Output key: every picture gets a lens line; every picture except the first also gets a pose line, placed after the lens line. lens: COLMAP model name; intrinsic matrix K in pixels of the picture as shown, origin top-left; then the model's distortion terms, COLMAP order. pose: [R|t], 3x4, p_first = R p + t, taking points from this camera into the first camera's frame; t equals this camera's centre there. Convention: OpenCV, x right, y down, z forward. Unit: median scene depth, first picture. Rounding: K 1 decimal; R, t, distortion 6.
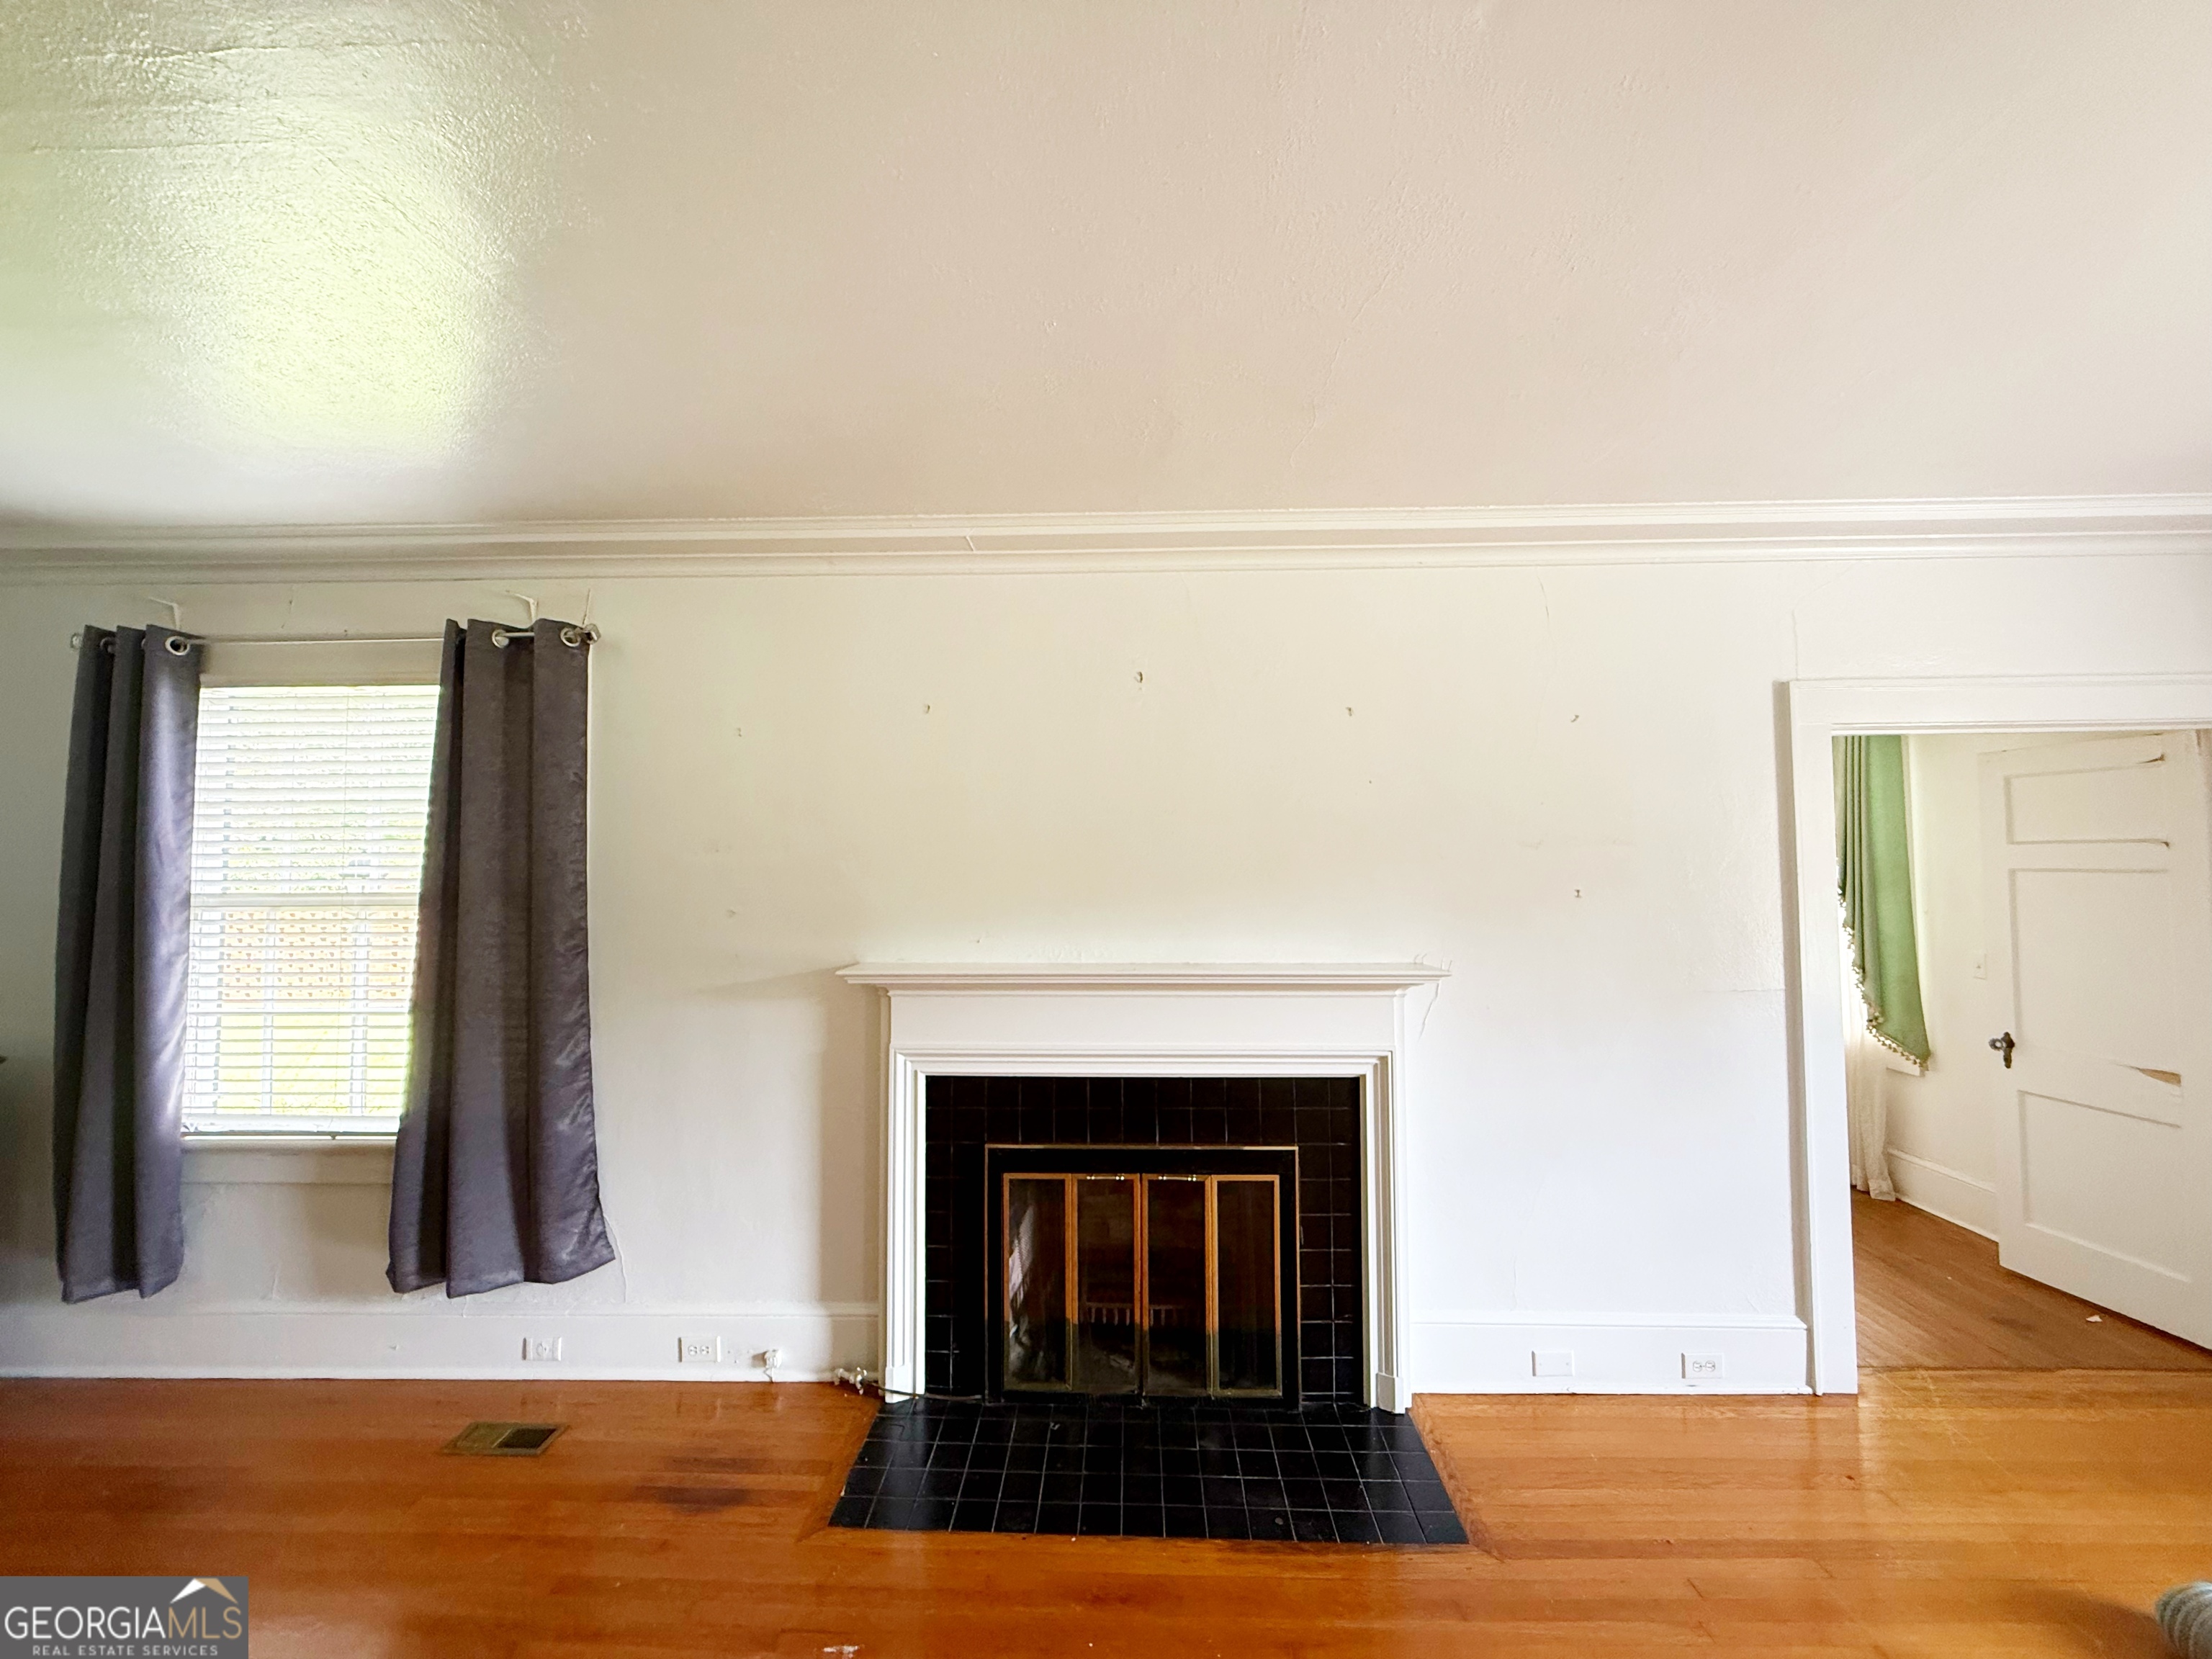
lens RADIAL K [[871.9, 0, 1102.7], [0, 871.9, 828.2], [0, 0, 1]] dist [0.000737, 0.000090]
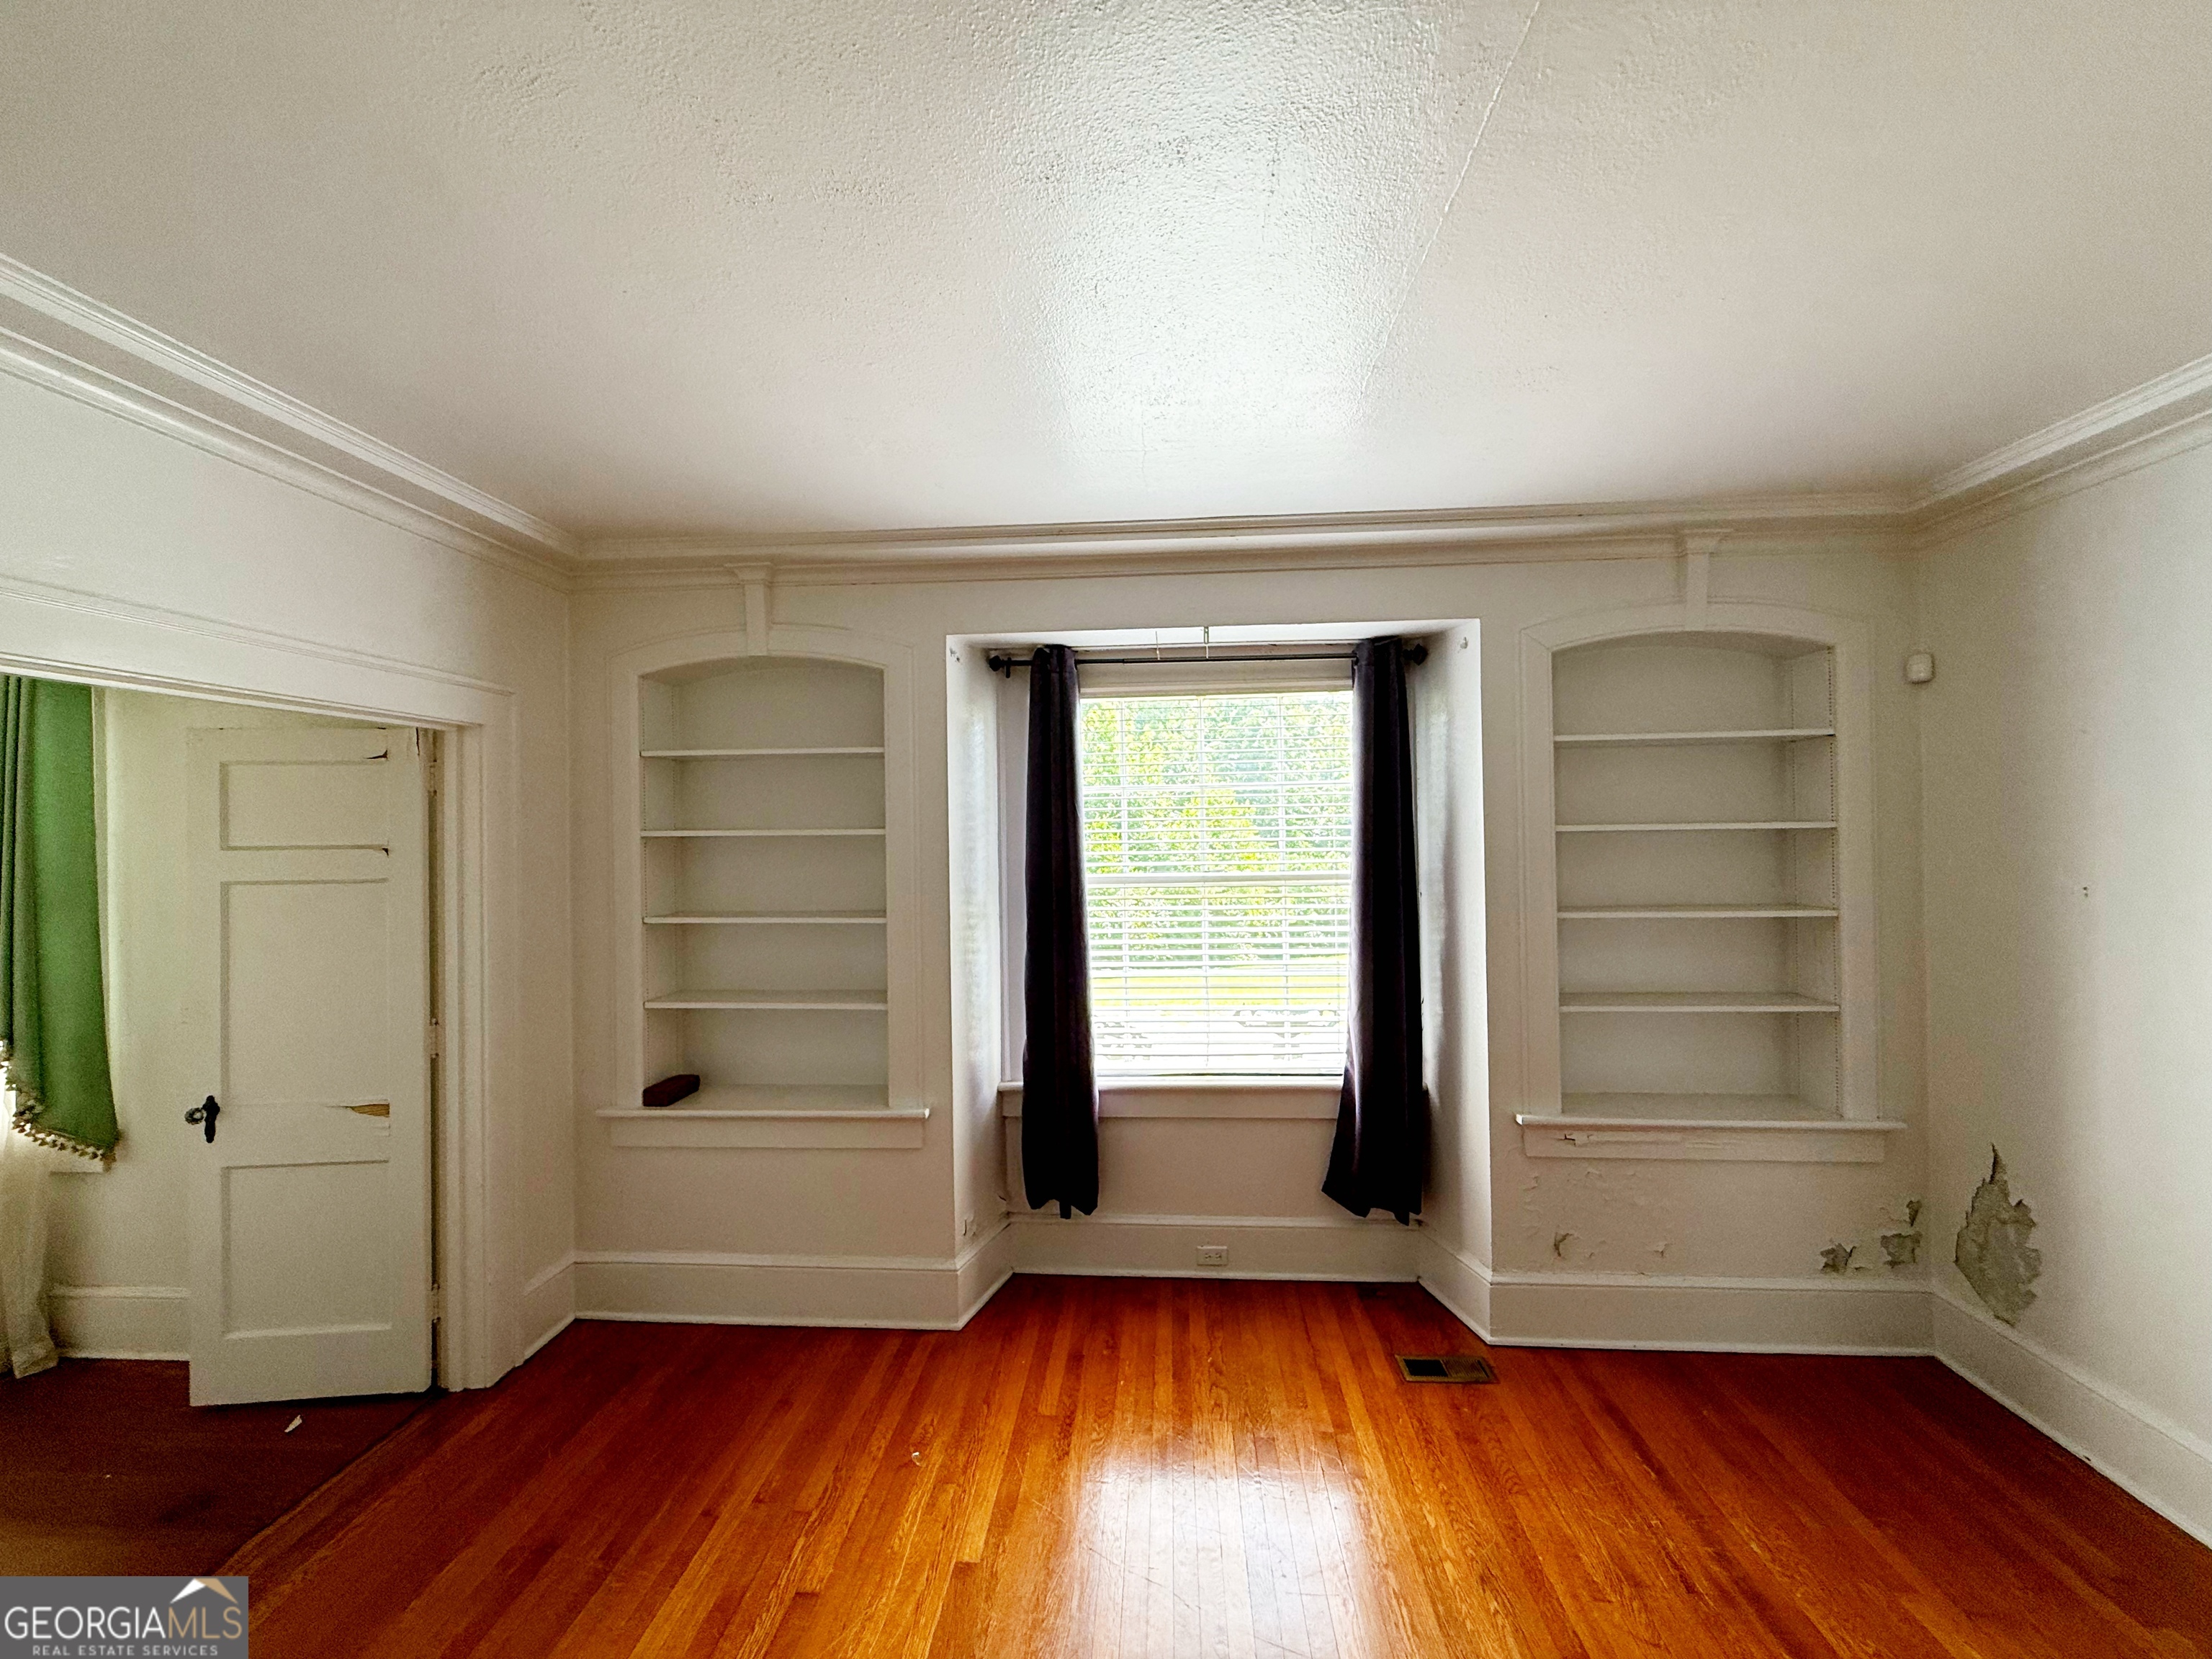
lens RADIAL K [[871.9, 0, 1102.7], [0, 871.9, 828.2], [0, 0, 1]] dist [0.000737, 0.000090]
pose [[0.045262, 0.006625, 0.998953, 0.266009], [-0.033236, 0.999434, -0.005123, -0.018792], [-0.998422, -0.032969, 0.045457, 0.168258]]
